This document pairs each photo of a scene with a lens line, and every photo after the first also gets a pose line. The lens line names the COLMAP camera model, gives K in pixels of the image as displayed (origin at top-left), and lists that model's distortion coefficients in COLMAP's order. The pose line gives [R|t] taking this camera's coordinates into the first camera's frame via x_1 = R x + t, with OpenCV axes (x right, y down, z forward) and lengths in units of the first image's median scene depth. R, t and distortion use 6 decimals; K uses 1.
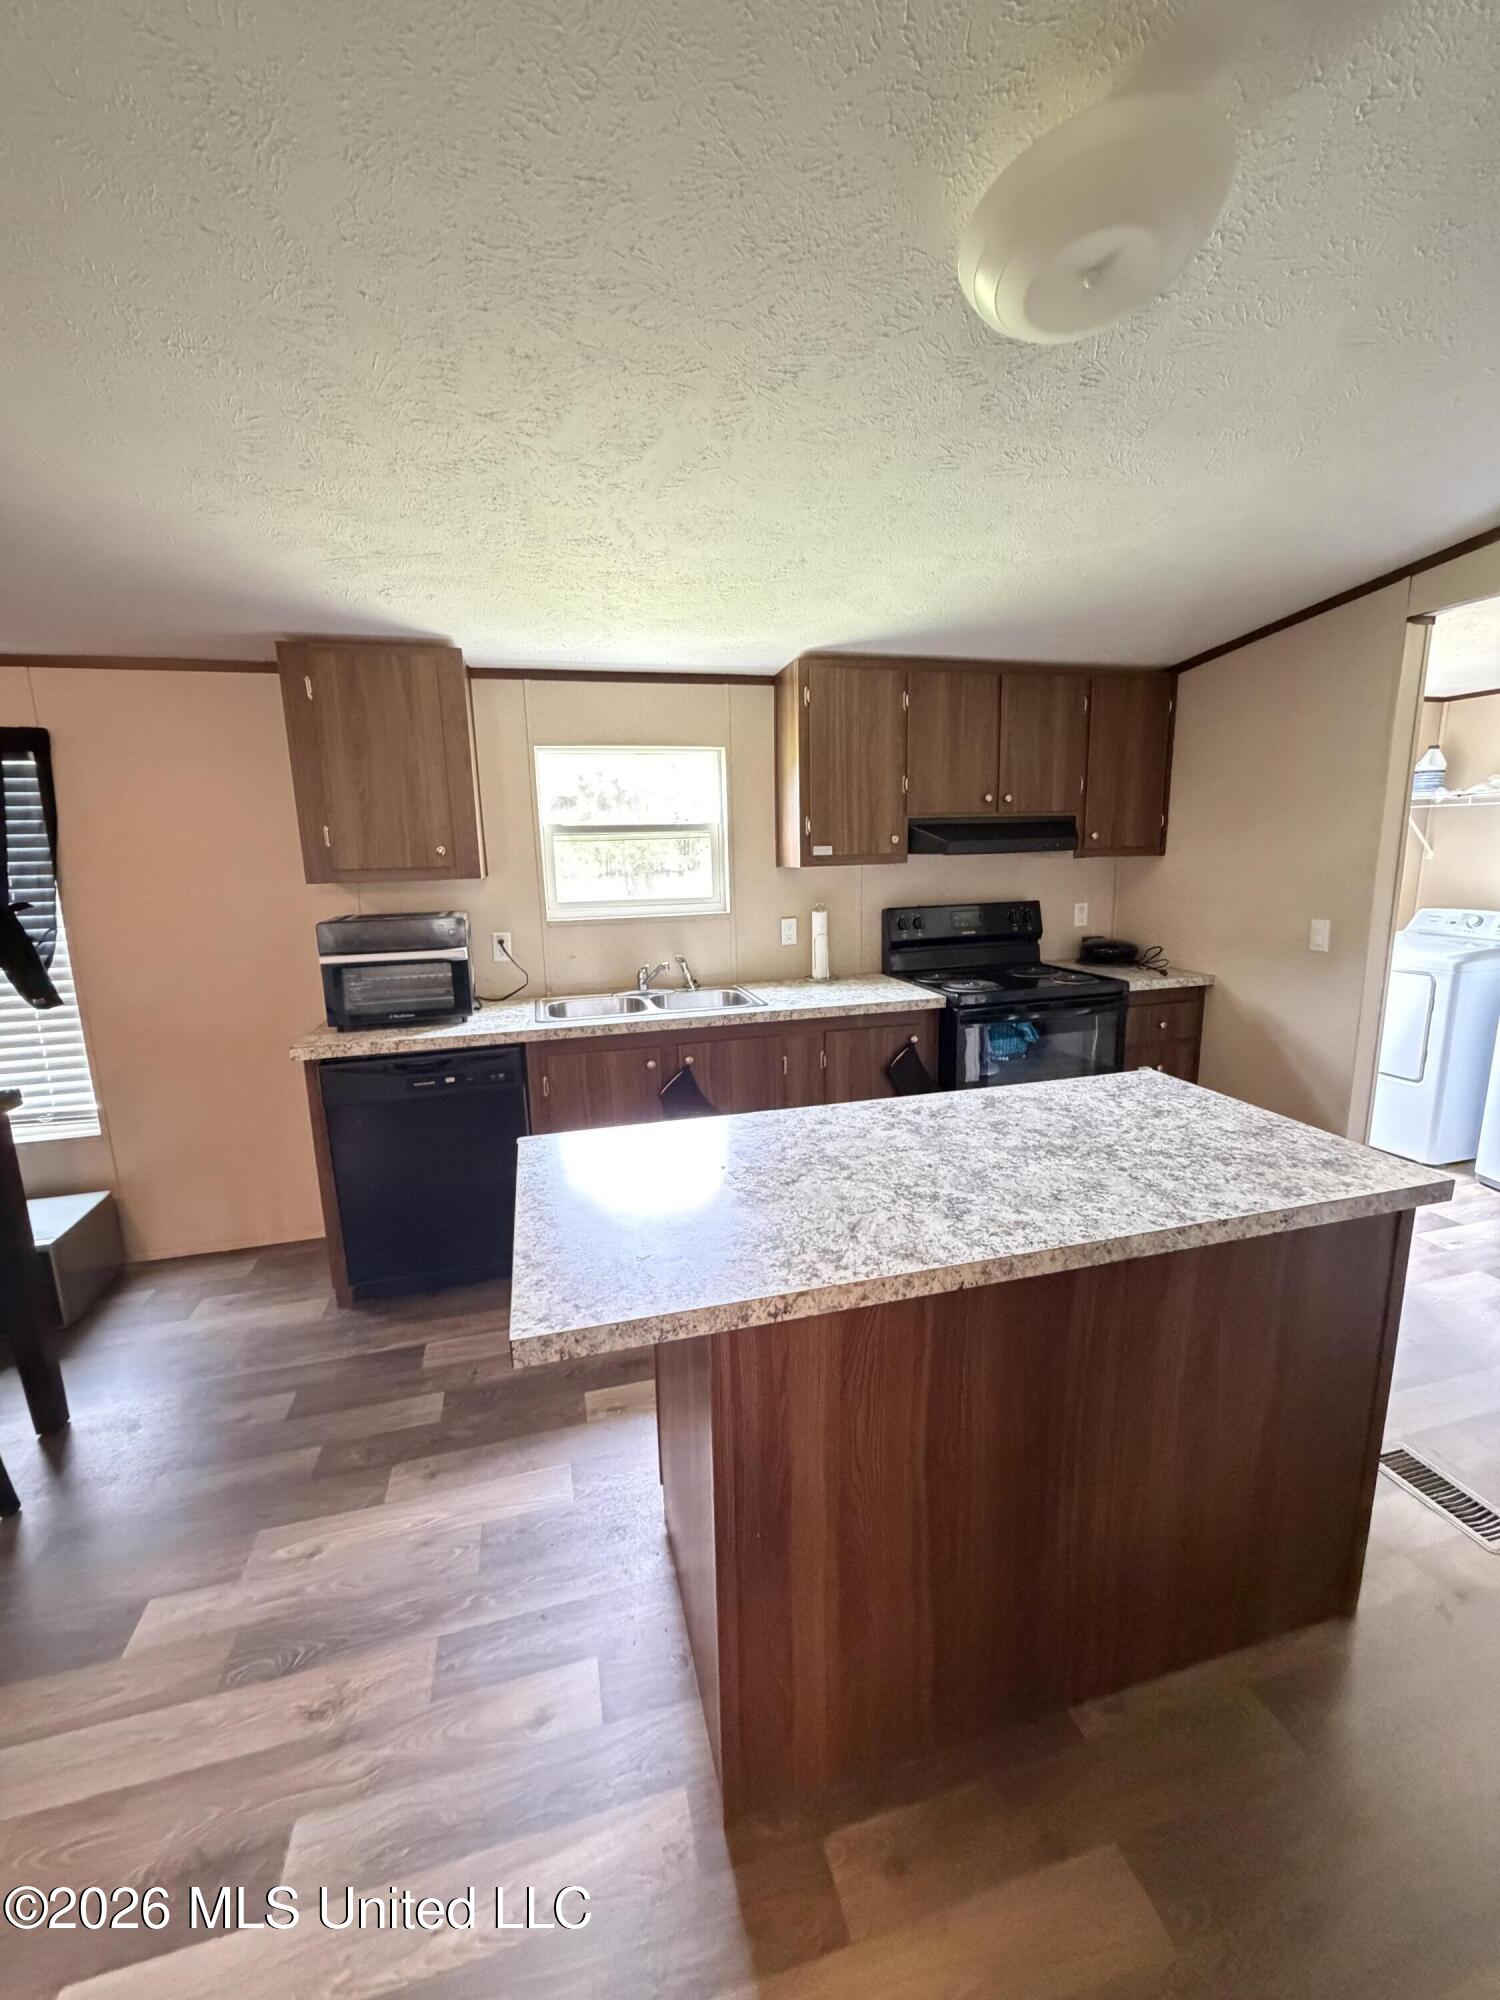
lens RADIAL K [[798.9, 0, 750.4], [0, 798.9, 994.8], [0, 0, 1]] dist [0.001665, 0.000177]
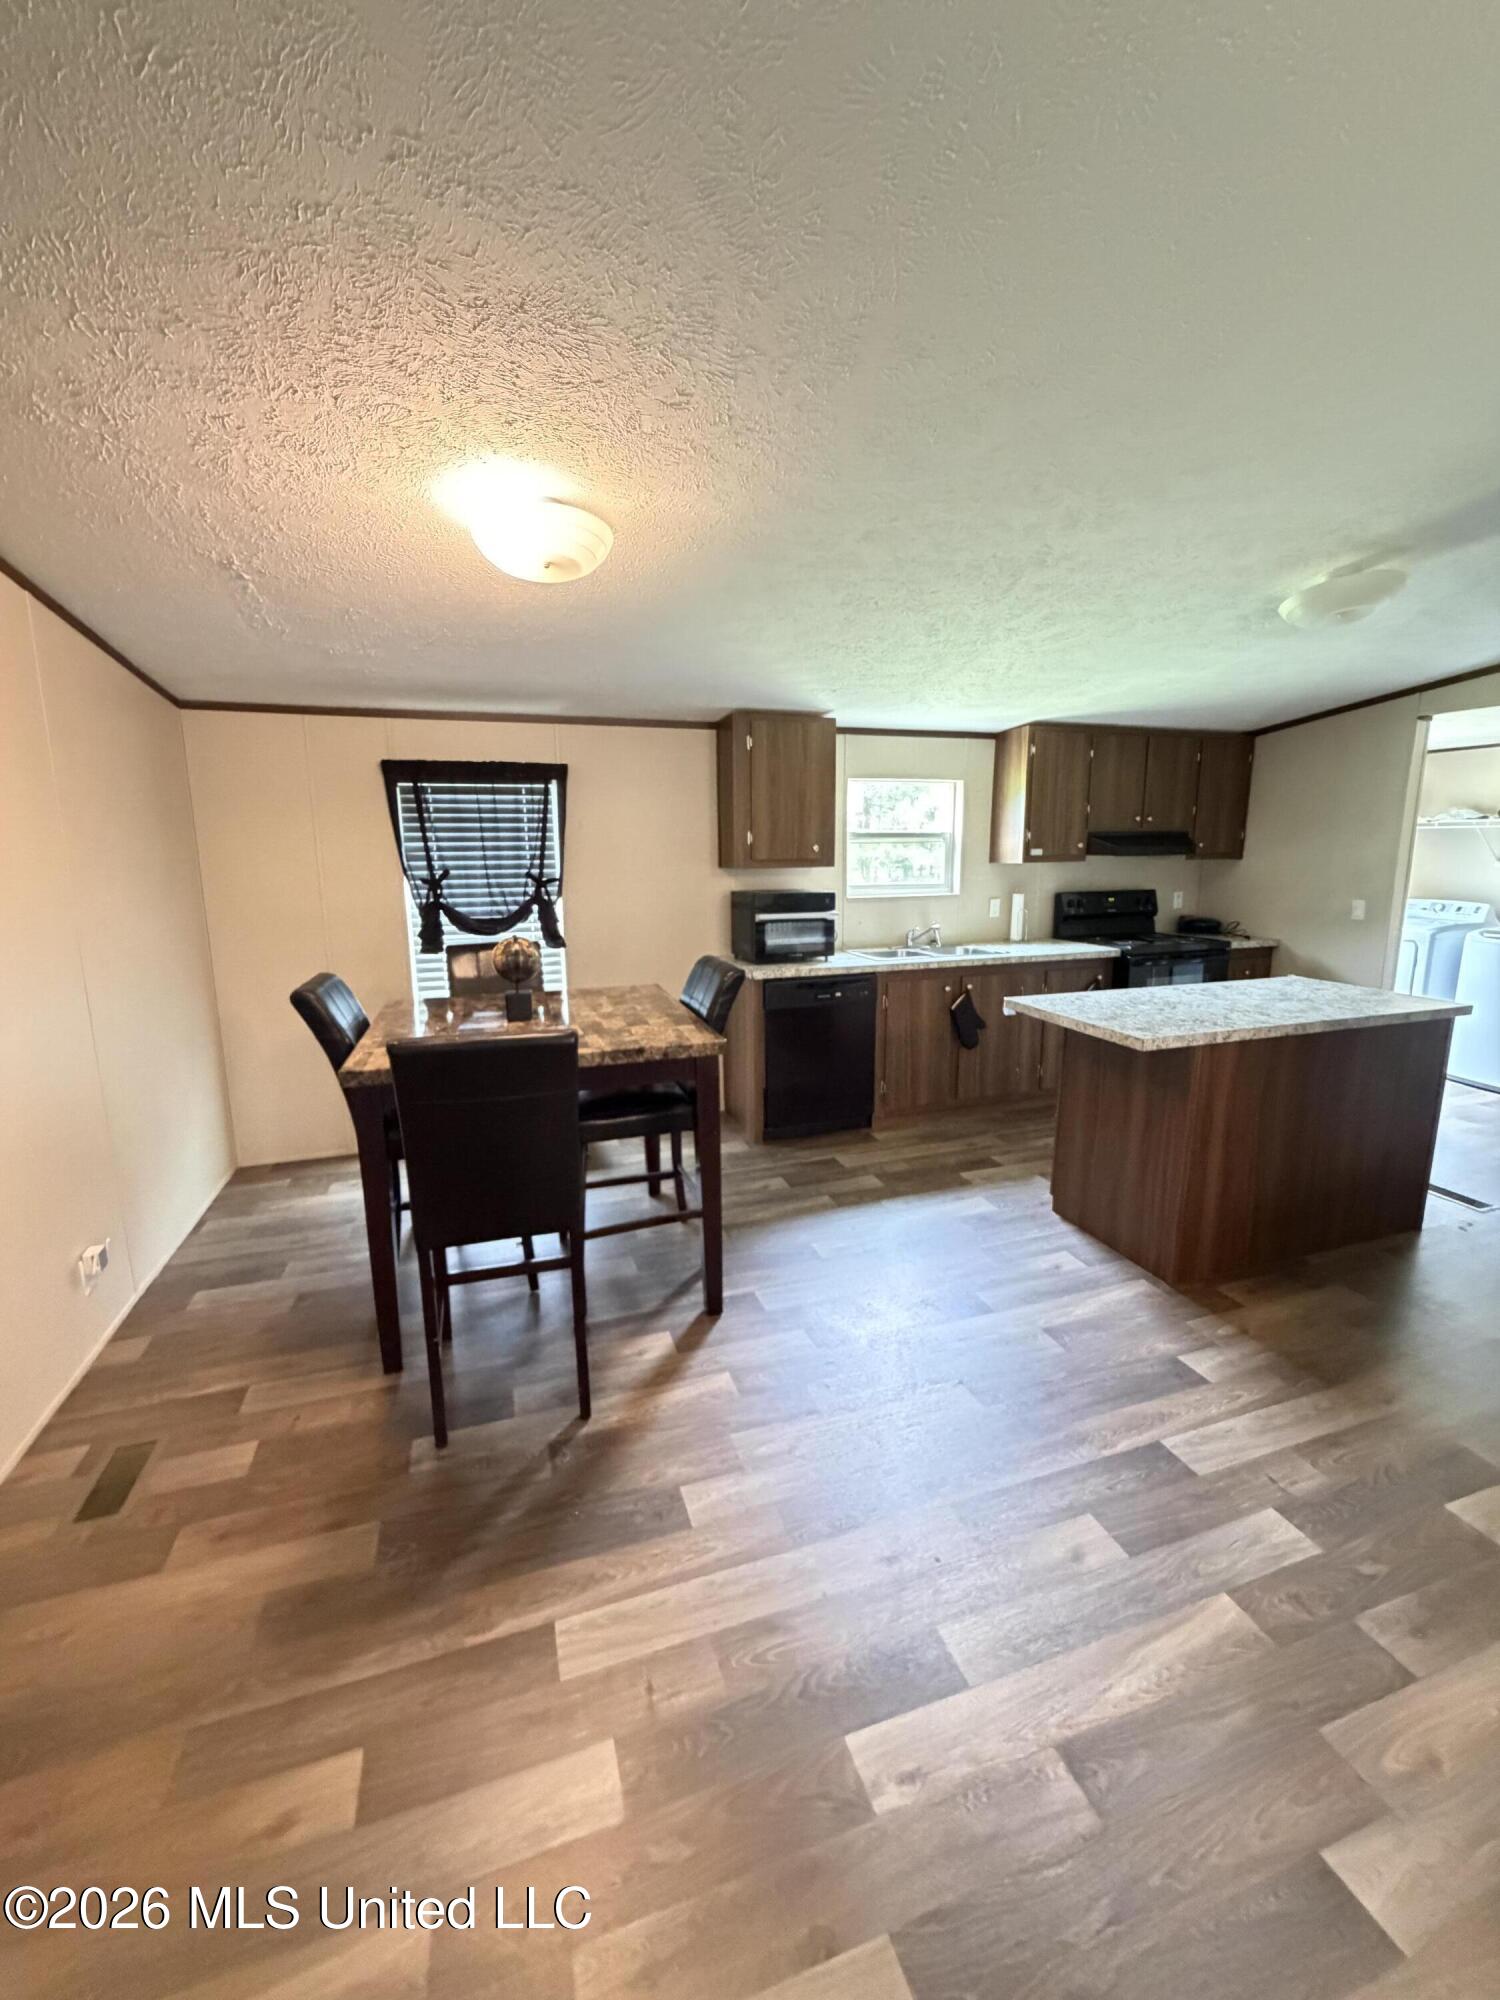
lens RADIAL K [[804.6, 0, 752.3], [0, 804.6, 991.4], [0, 0, 1]] dist [0.001178, 0.000005]
pose [[0.997906, 0.004292, 0.064540, -0.521413], [-0.003750, 0.999957, -0.008518, 0.092723], [-0.064574, 0.008258, 0.997879, -0.454465]]
